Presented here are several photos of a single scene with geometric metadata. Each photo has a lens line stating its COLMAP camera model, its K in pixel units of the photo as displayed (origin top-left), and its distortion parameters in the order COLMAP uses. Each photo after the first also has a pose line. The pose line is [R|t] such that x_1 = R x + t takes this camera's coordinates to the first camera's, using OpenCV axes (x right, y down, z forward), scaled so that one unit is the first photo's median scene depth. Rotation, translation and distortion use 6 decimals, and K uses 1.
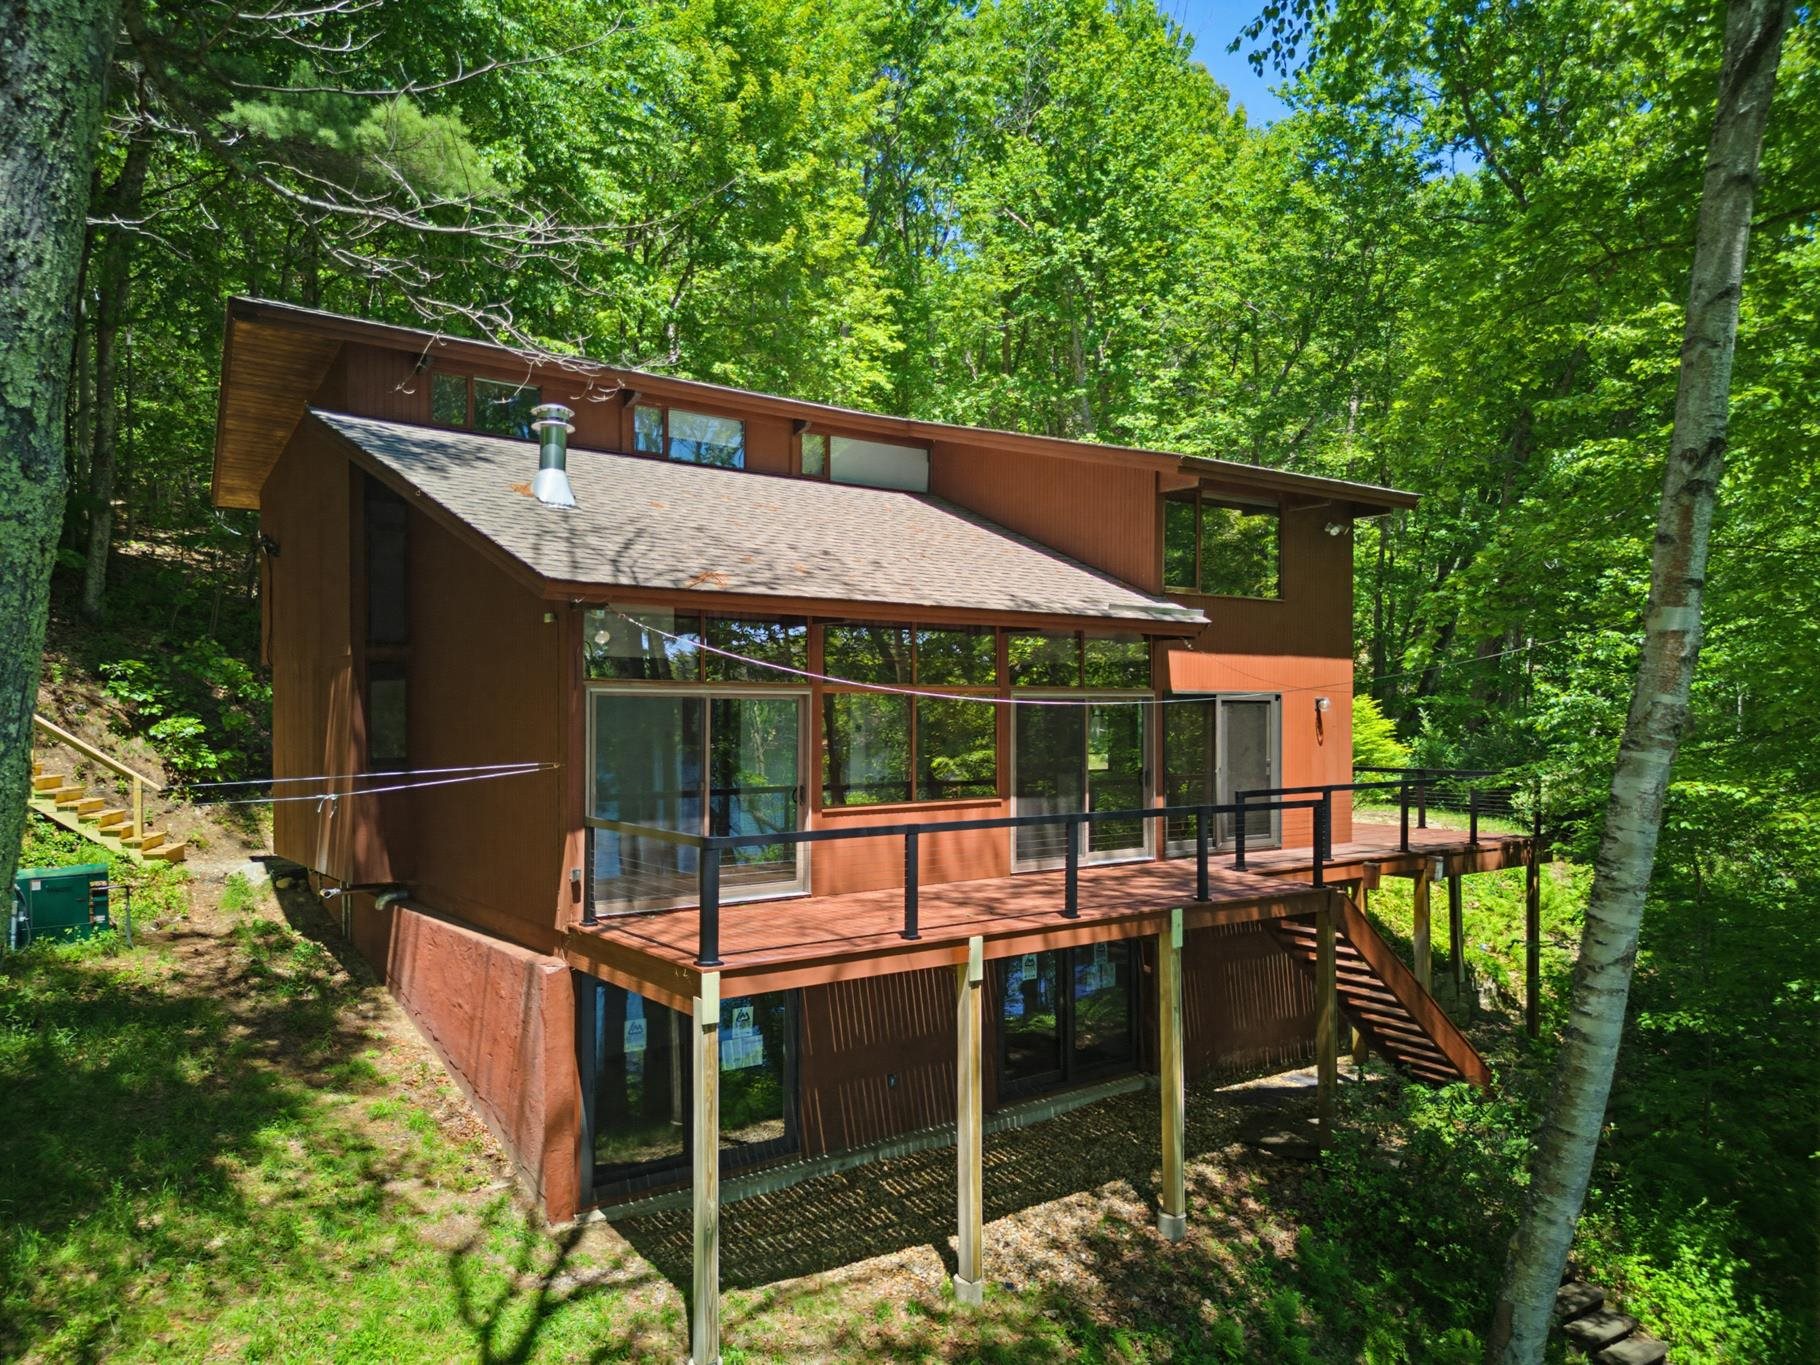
lens RADIAL K [[1373.8, 0, 912.0], [0, 1373.8, 674.3], [0, 0, 1]] dist [0.077059, -0.046782]
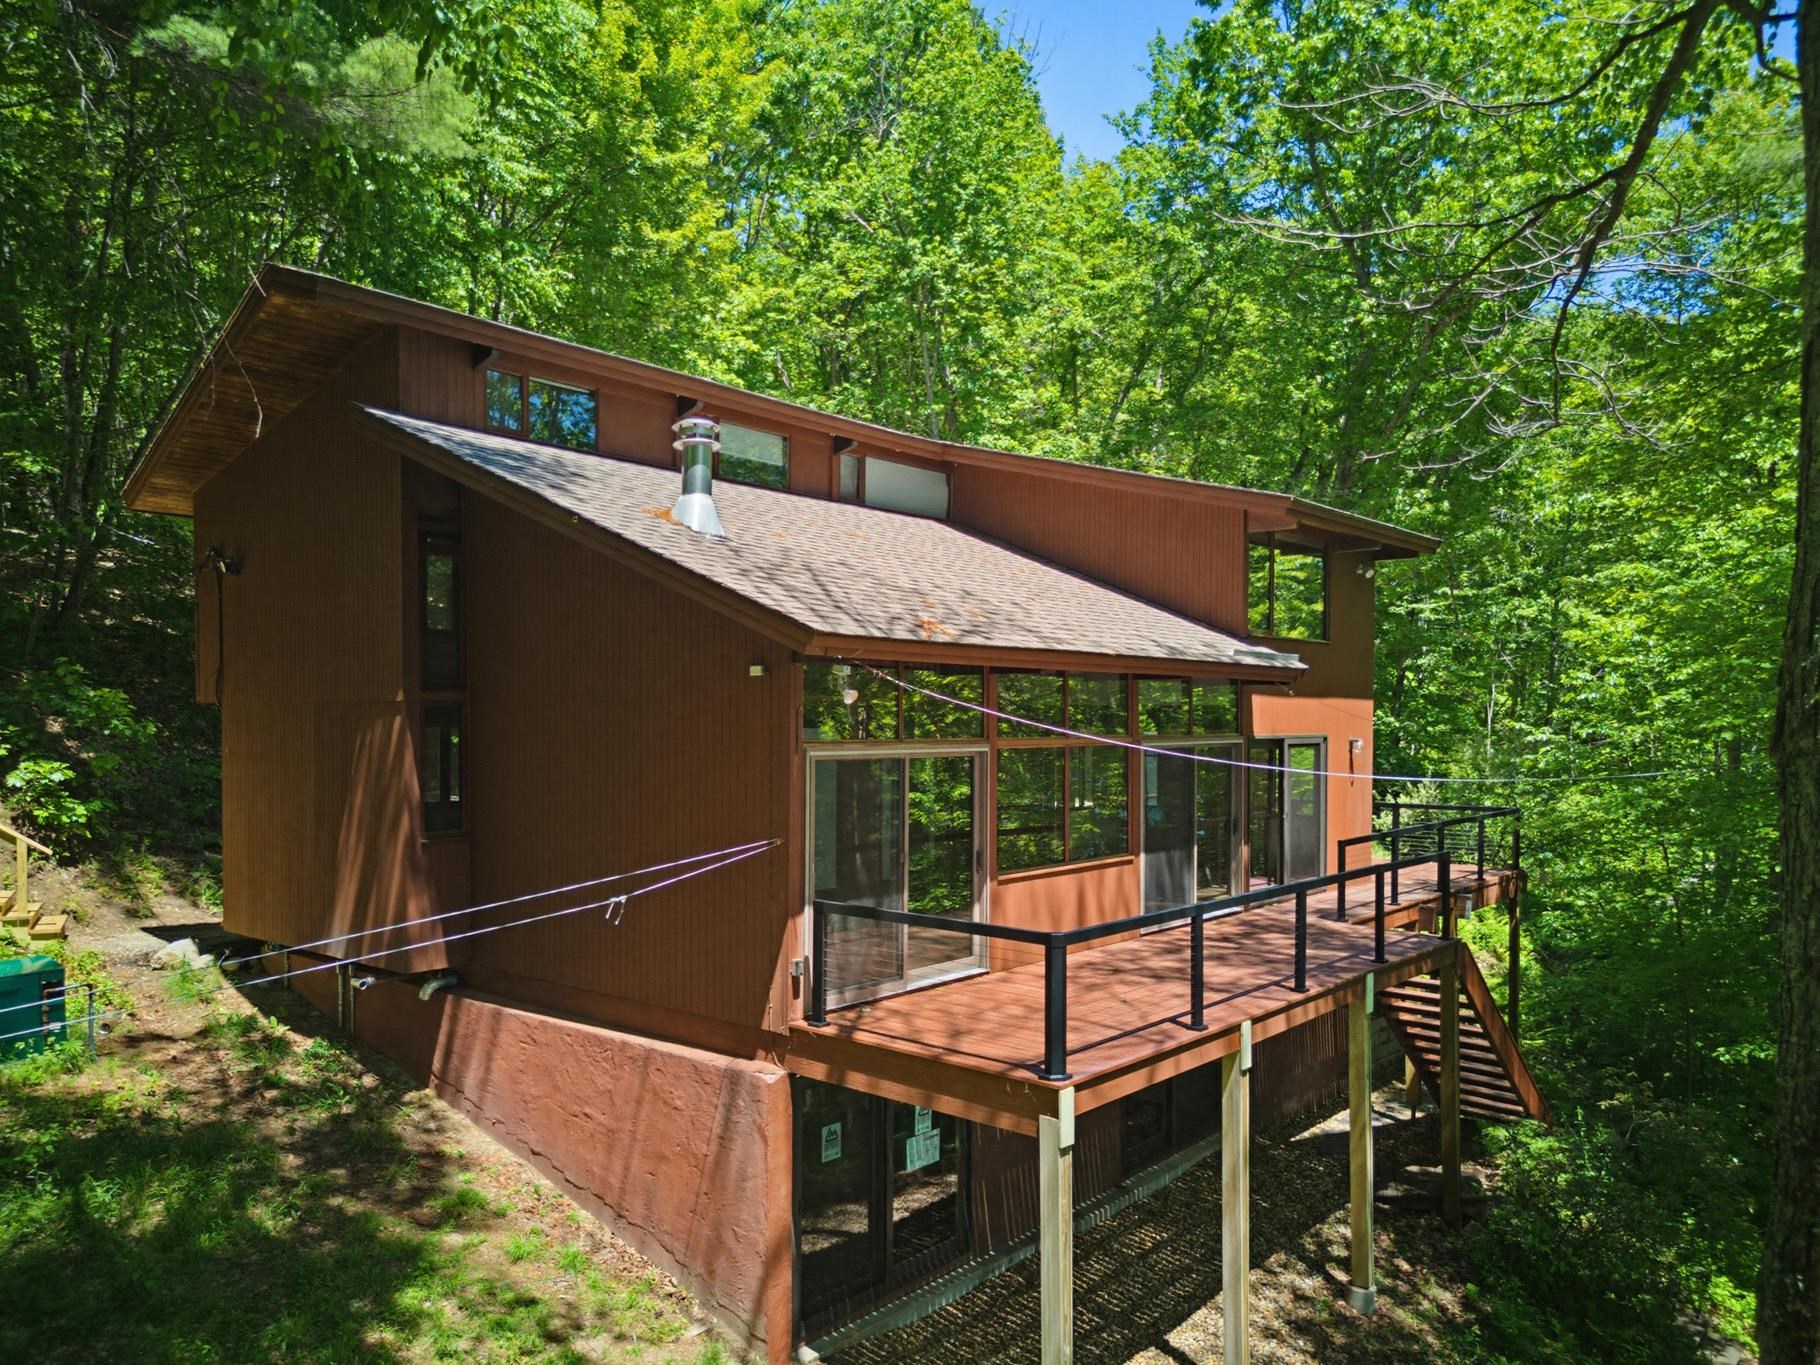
lens RADIAL K [[1373.8, 0, 913.4], [0, 1373.8, 698.2], [0, 0, 1]] dist [0.077059, -0.046782]
pose [[0.973007, 0.004105, 0.230737, -0.283662], [-0.007712, 0.999862, 0.014733, -0.028702], [-0.230645, -0.016114, 0.972905, 0.107140]]
